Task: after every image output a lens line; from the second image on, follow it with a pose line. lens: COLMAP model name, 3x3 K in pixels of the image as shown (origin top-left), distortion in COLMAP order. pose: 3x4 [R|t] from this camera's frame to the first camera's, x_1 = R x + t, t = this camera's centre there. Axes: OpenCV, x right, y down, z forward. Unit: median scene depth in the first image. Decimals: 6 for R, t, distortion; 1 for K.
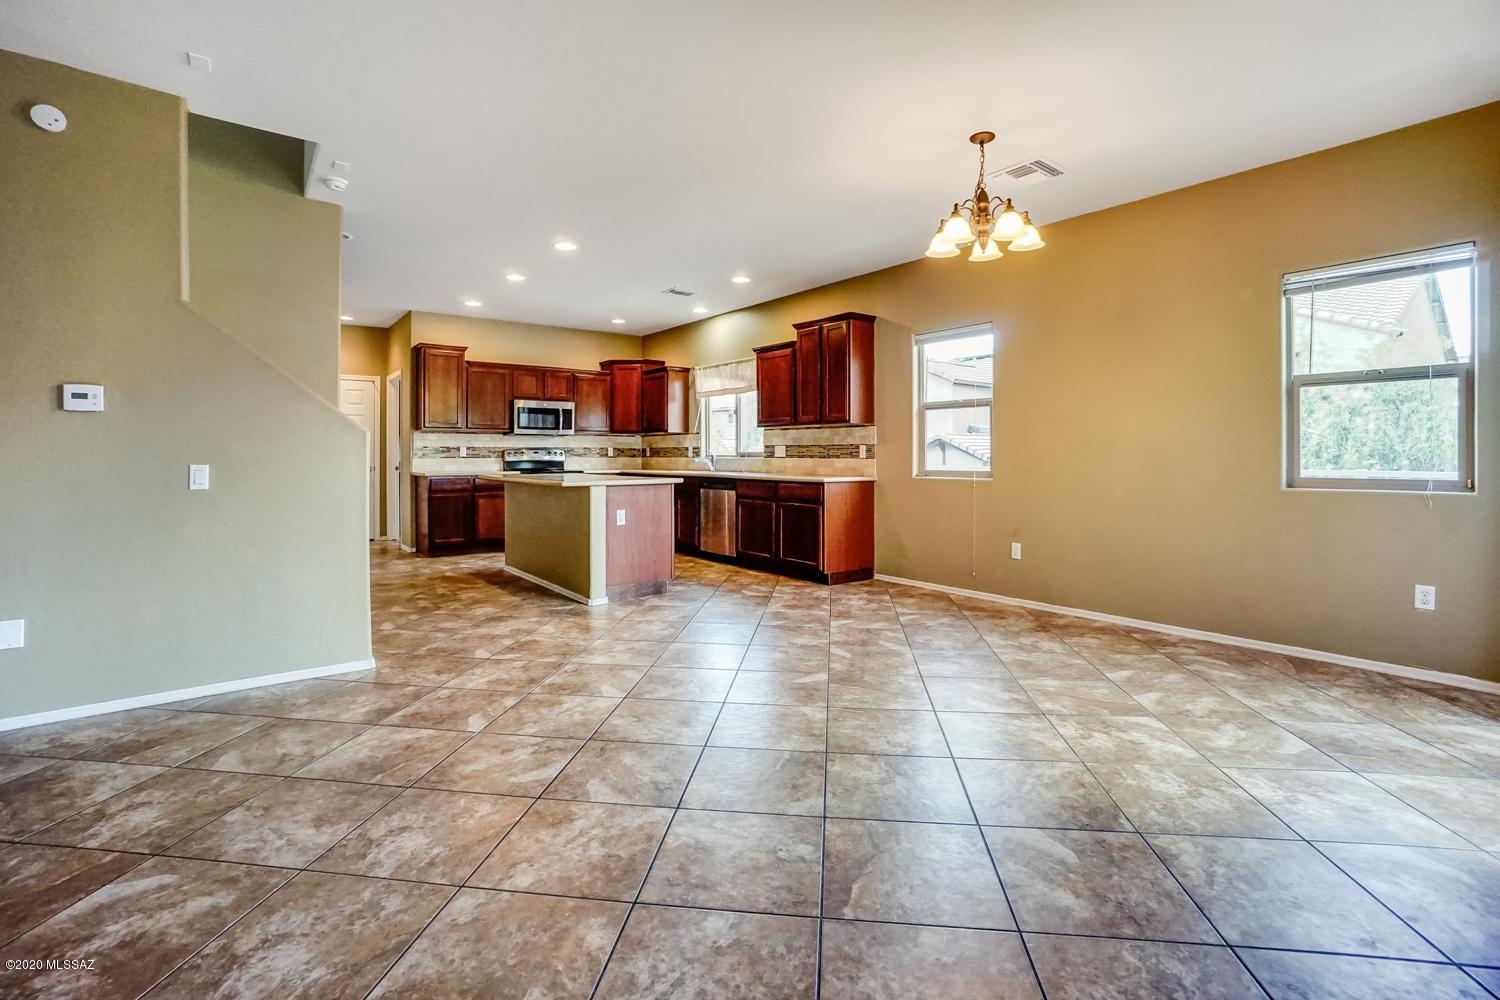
lens RADIAL K [[682.0, 0, 753.9], [0, 682.0, 468.2], [0, 0, 1]] dist [-0.055852, 0.017320]
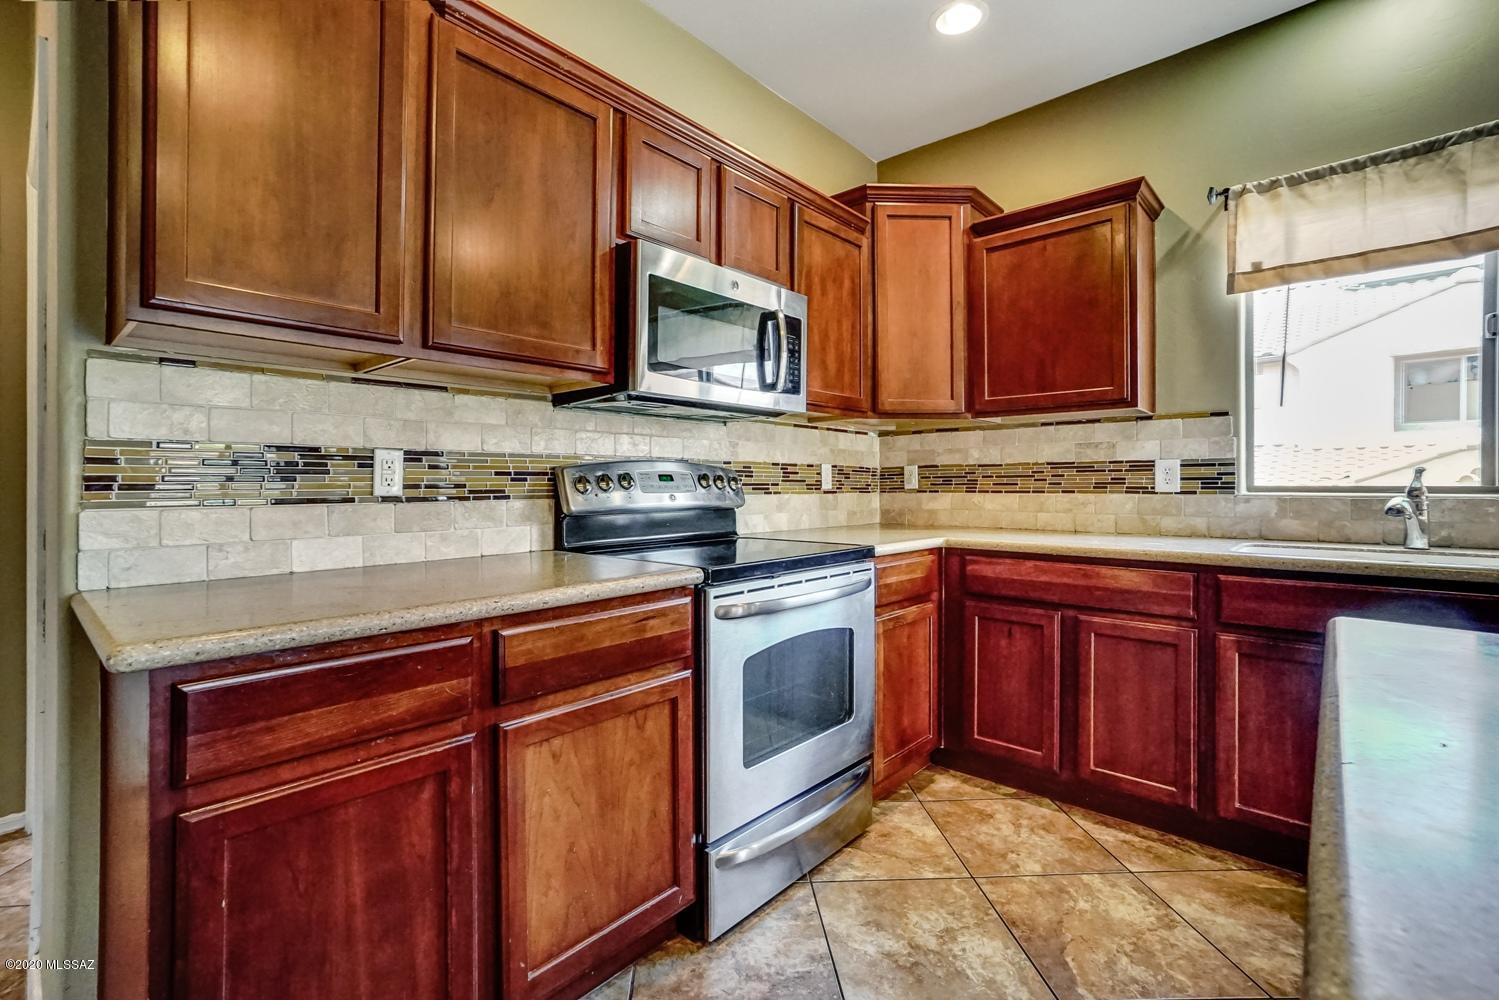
lens RADIAL K [[690.8, 0, 743.8], [0, 690.8, 479.4], [0, 0, 1]] dist [-0.000710, -0.000073]
pose [[0.982322, 0.000988, 0.187199, -0.366669], [0.003231, 0.999748, -0.022232, -0.017488], [-0.187173, 0.022444, 0.982070, 0.779282]]
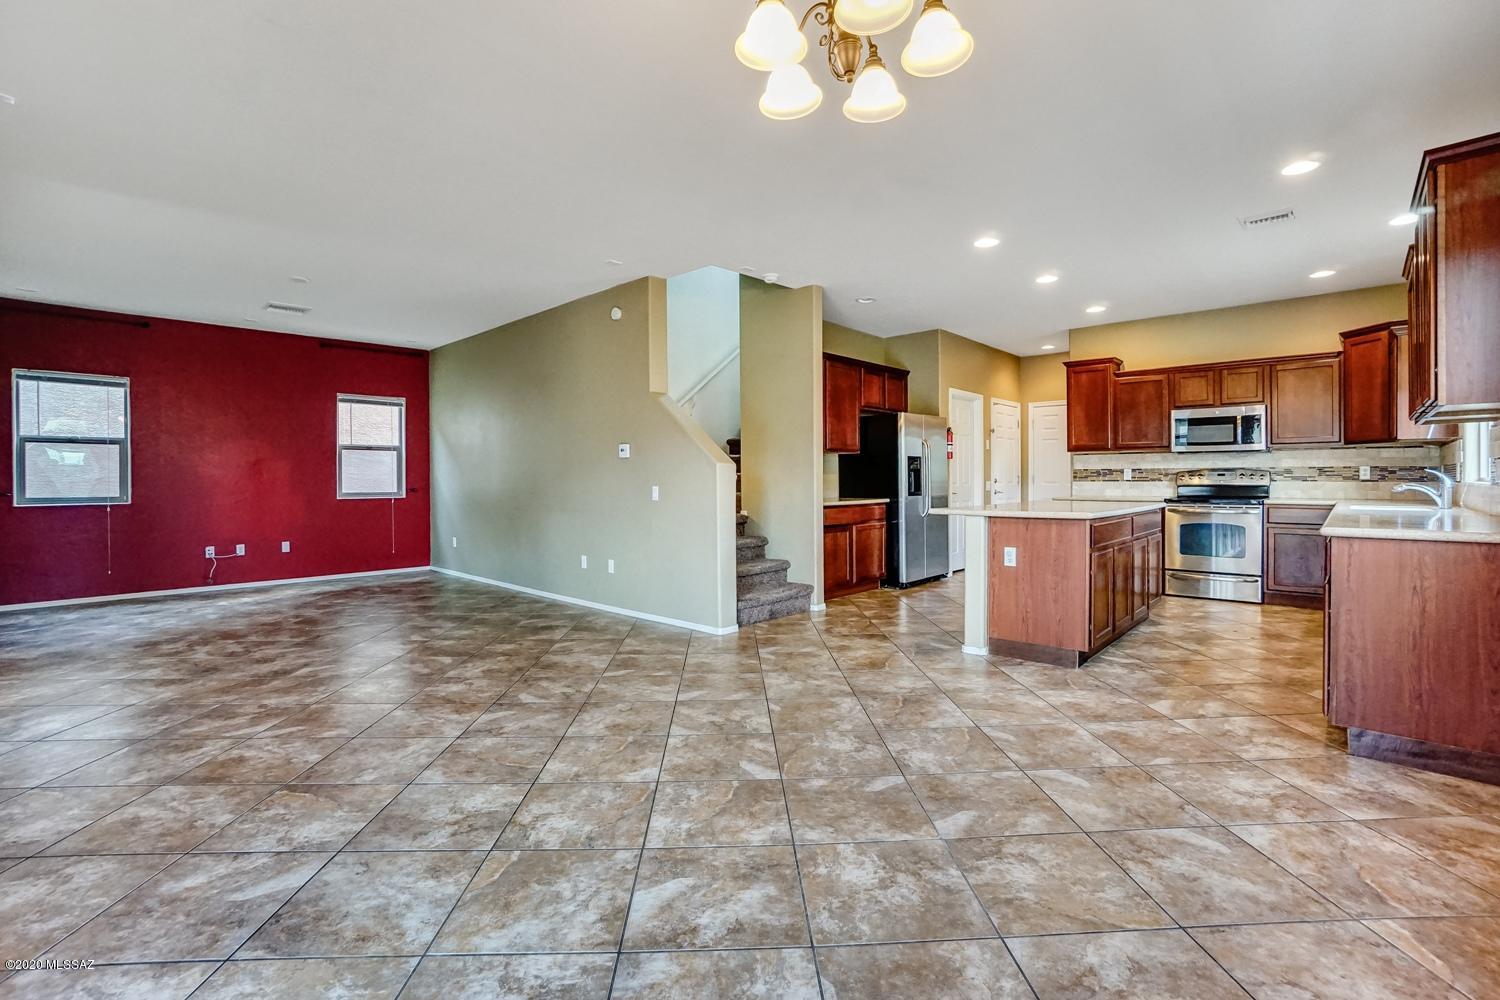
lens RADIAL K [[682.0, 0, 753.9], [0, 682.0, 468.2], [0, 0, 1]] dist [-0.055852, 0.017320]
pose [[0.152979, -0.015102, -0.988114, 0.373107], [-0.015714, 0.999720, -0.017712, -0.009213], [0.988104, 0.018237, 0.152699, 0.381773]]
